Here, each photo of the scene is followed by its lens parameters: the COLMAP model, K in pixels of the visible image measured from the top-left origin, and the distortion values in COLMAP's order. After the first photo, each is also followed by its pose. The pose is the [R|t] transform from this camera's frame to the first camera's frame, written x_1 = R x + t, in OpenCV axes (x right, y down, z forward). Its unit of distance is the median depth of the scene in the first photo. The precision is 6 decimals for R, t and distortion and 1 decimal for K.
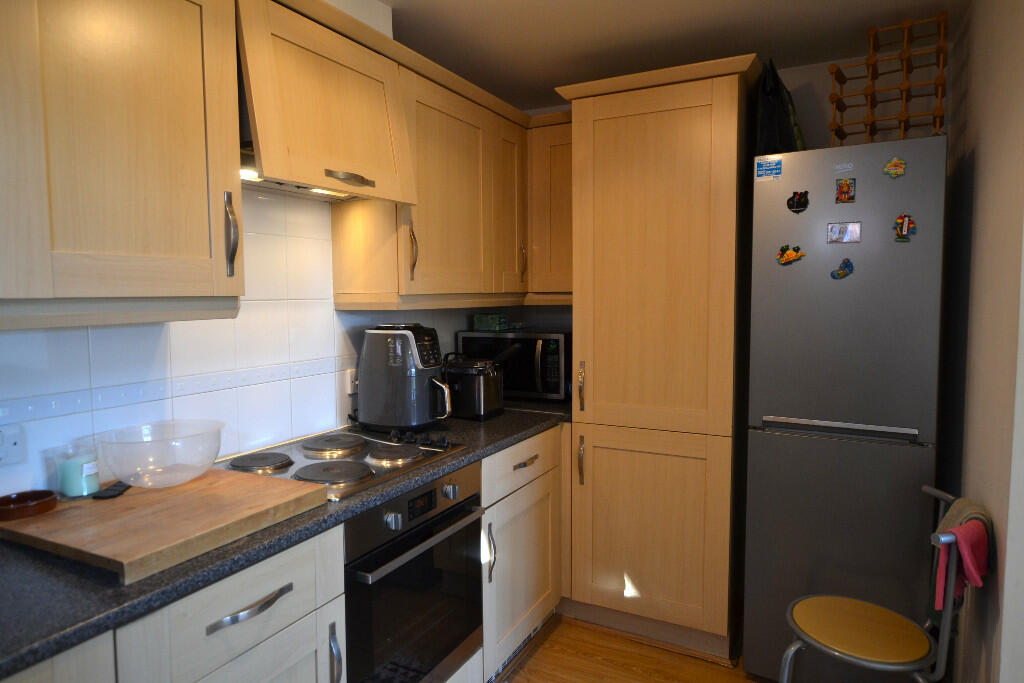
lens RADIAL K [[642.9, 0, 511.4], [0, 642.9, 338.4], [0, 0, 1]] dist [0.000063, -0.000006]
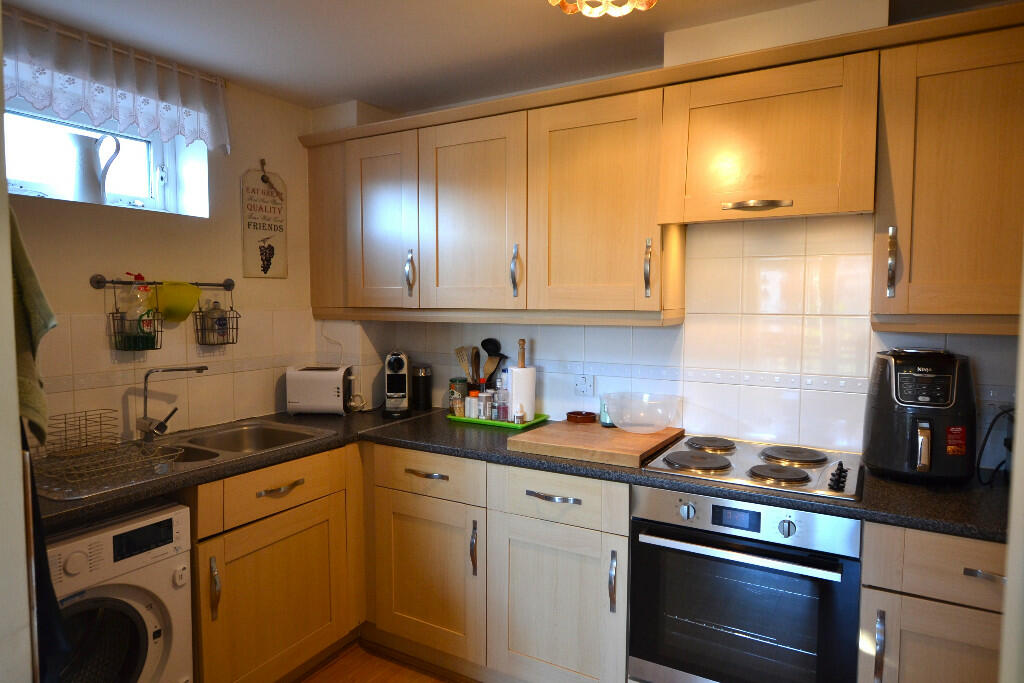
lens RADIAL K [[610.1, 0, 512.0], [0, 610.1, 341.5], [0, 0, 1]] dist [-0.000405, 0.000152]
pose [[-0.024596, 0.074023, -0.996953, 0.981580], [-0.076603, 0.994183, 0.075707, -0.080308], [0.996758, 0.078231, -0.018783, 0.772079]]
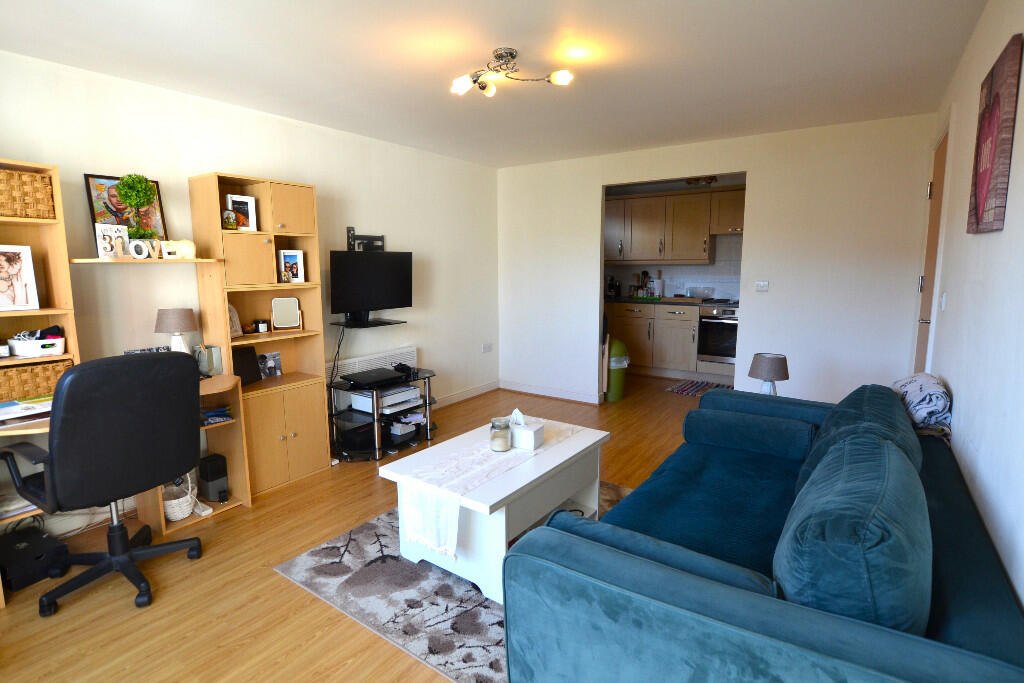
lens RADIAL K [[490.6, 0, 512.0], [0, 490.6, 341.5], [0, 0, 1]] dist [-0.002685, -0.000325]
pose [[-0.119599, 0.172325, -0.977753, 3.540588], [-0.062722, 0.981543, 0.180665, -0.038924], [0.990839, 0.082934, -0.106583, 0.040842]]
